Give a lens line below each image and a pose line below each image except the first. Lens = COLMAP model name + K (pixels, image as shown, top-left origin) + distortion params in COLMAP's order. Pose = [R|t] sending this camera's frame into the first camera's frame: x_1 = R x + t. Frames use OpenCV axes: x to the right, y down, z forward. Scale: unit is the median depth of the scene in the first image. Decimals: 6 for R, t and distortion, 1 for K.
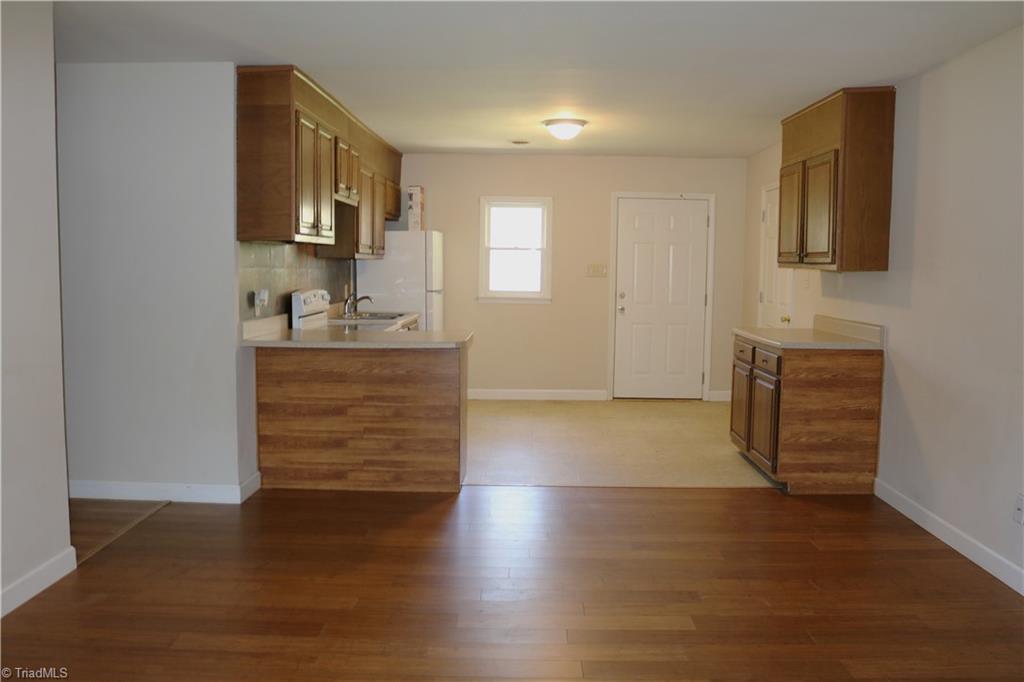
lens RADIAL K [[865.4, 0, 512.0], [0, 865.4, 341.0], [0, 0, 1]] dist [-0.108975, 0.008452]
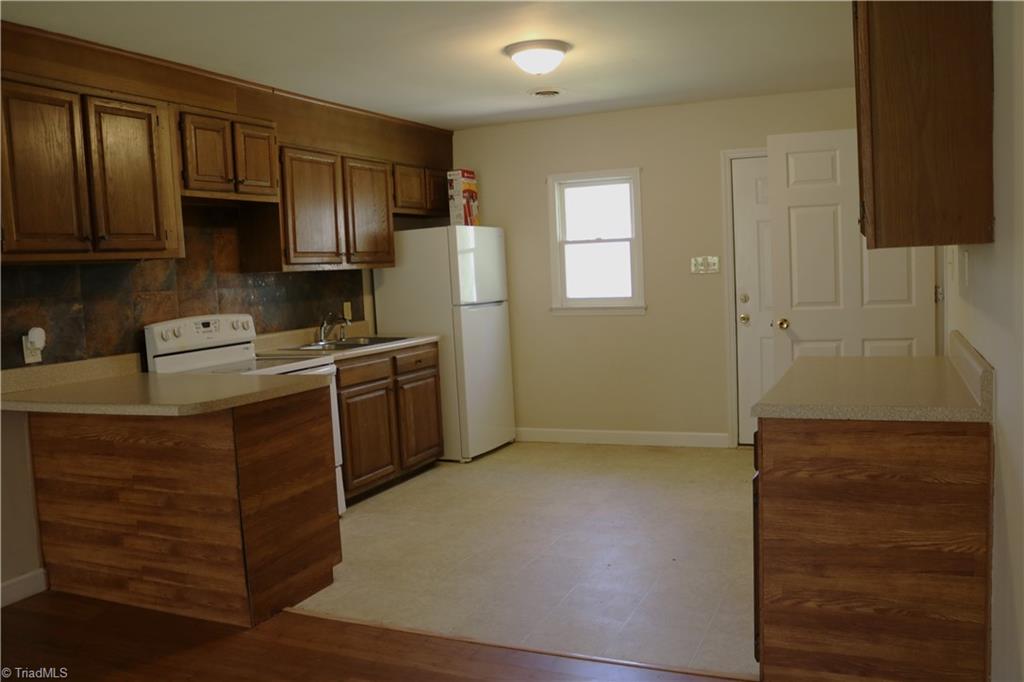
lens RADIAL K [[852.9, 0, 512.0], [0, 852.9, 341.0], [0, 0, 1]] dist [-0.151681, 0.142103]
pose [[0.917380, -0.022251, -0.397391, 0.374514], [0.024248, 0.999706, -0.000001, -0.037602], [0.397274, -0.009635, 0.917649, 0.500449]]
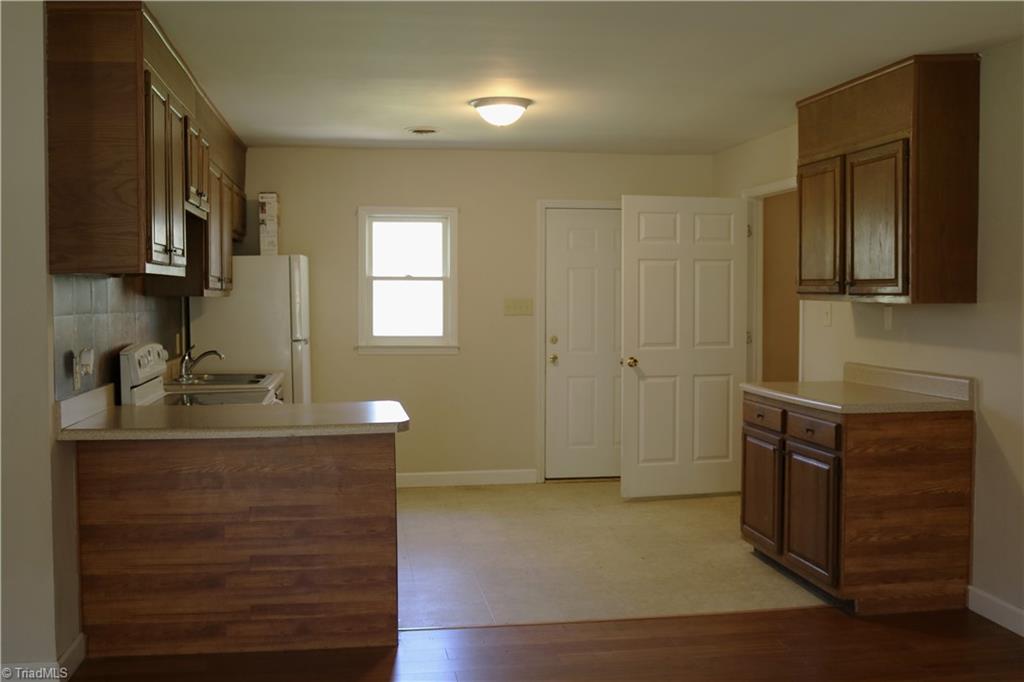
lens RADIAL K [[1086.3, 0, 512.0], [0, 1086.3, 341.0], [0, 0, 1]] dist [-0.091665, 0.043327]
pose [[0.985100, -0.021891, 0.170584, -0.110633], [0.029464, 0.998683, -0.041990, -0.022231], [-0.169440, 0.046391, 0.984448, 0.150688]]
